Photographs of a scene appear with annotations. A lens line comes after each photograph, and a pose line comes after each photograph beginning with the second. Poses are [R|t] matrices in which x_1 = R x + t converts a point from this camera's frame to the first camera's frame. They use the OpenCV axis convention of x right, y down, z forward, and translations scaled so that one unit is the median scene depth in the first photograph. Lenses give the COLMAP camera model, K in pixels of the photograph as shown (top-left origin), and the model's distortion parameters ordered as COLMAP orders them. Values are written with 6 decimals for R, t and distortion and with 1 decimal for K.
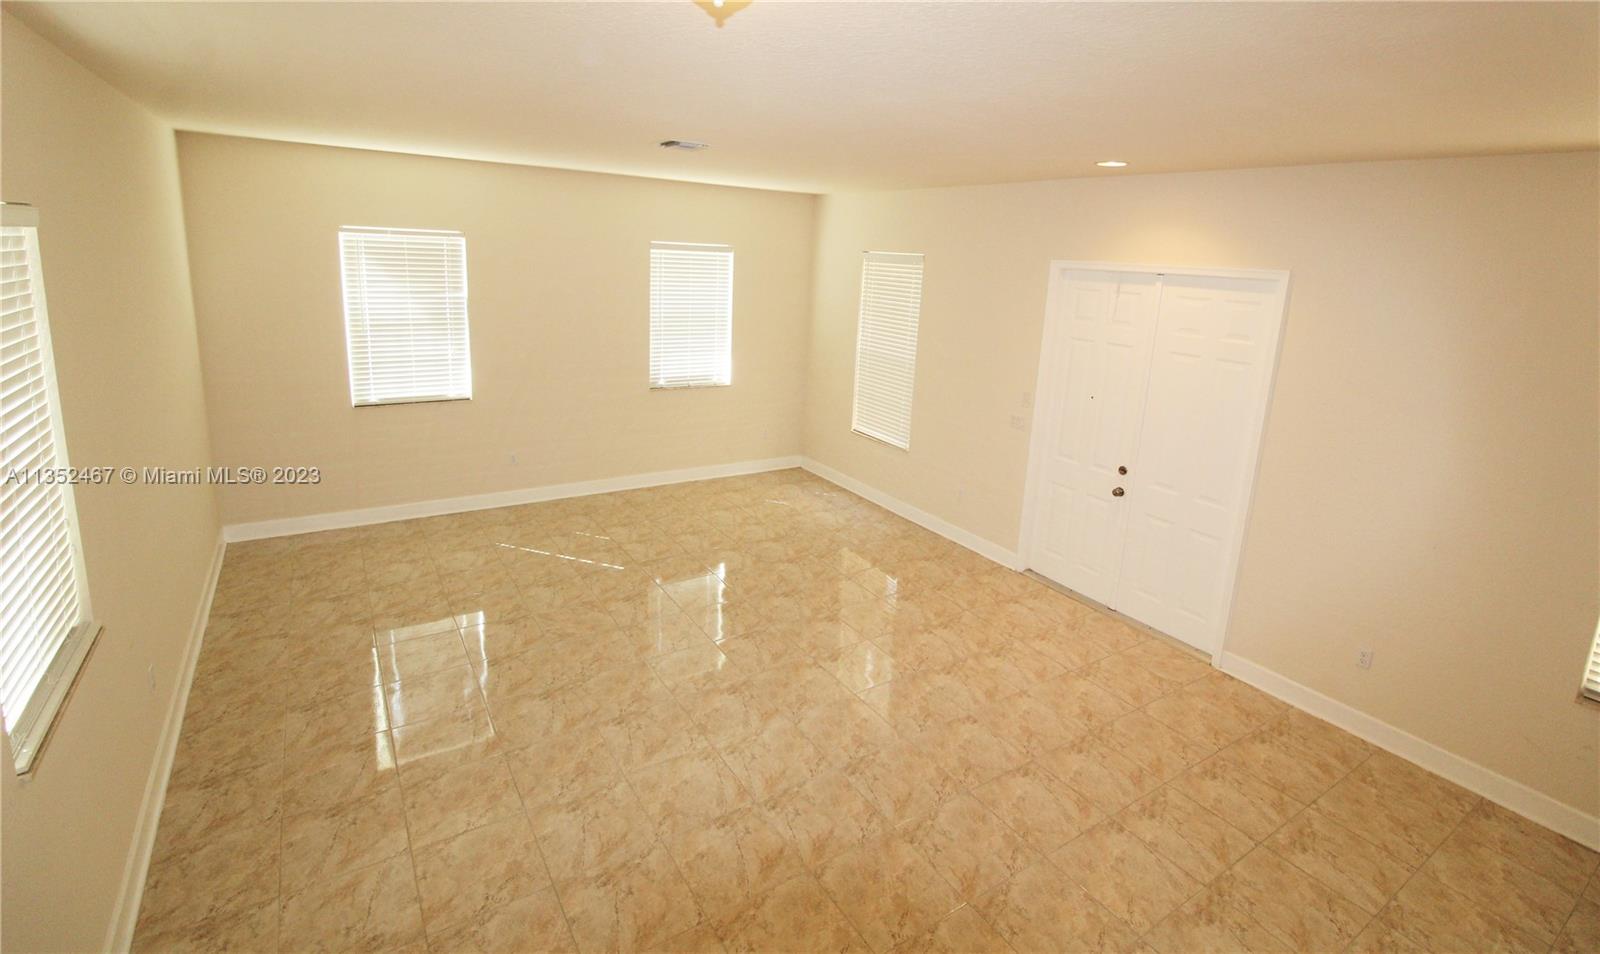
lens RADIAL K [[729.4, 0, 802.3], [0, 729.4, 407.3], [0, 0, 1]] dist [0.000101, -0.000068]
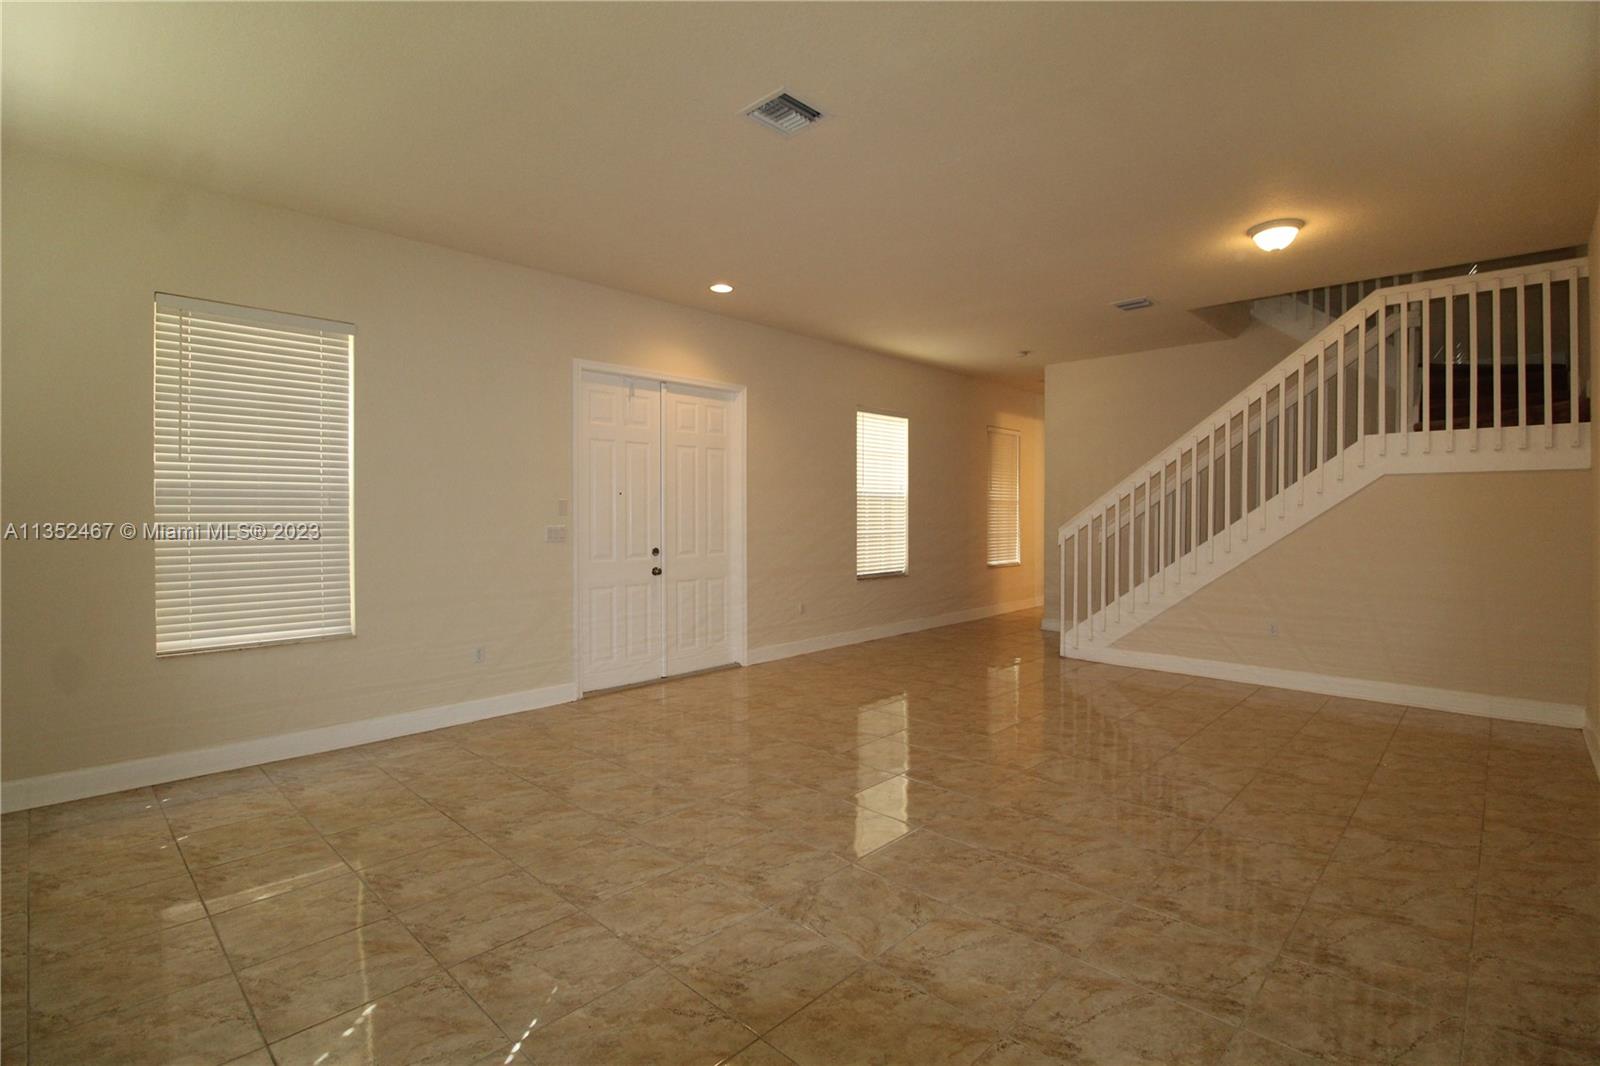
lens RADIAL K [[740.8, 0, 800.0], [0, 740.8, 533.0], [0, 0, 1]] dist [0.000928, -0.008123]
pose [[-0.214878, -0.080729, 0.973299, -0.737803], [0.189149, 0.974269, 0.122569, -0.041716], [-0.958149, 0.210436, -0.194079, 1.001261]]
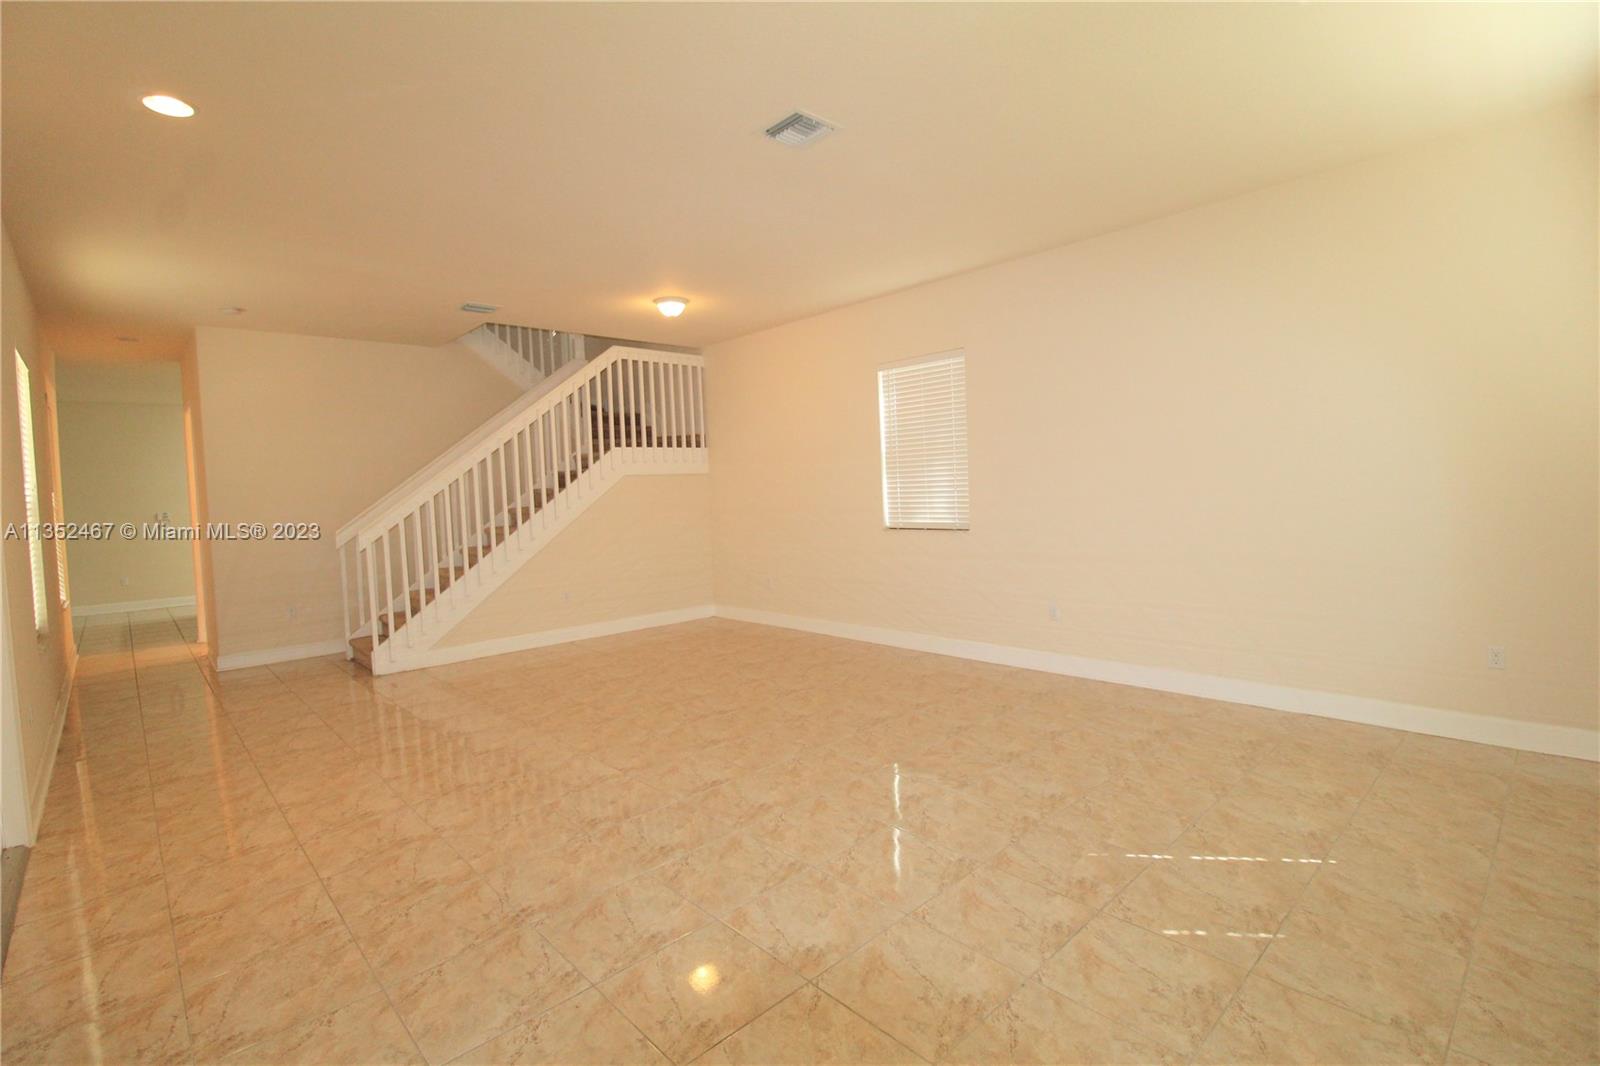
lens RADIAL K [[758.9, 0, 803.5], [0, 758.9, 525.8], [0, 0, 1]] dist [-0.011495, -0.000162]
pose [[-0.984692, -0.003409, -0.174272, -0.026342], [-0.045841, 0.969677, 0.240052, -0.124022], [0.168170, 0.244366, -0.954989, 1.535058]]
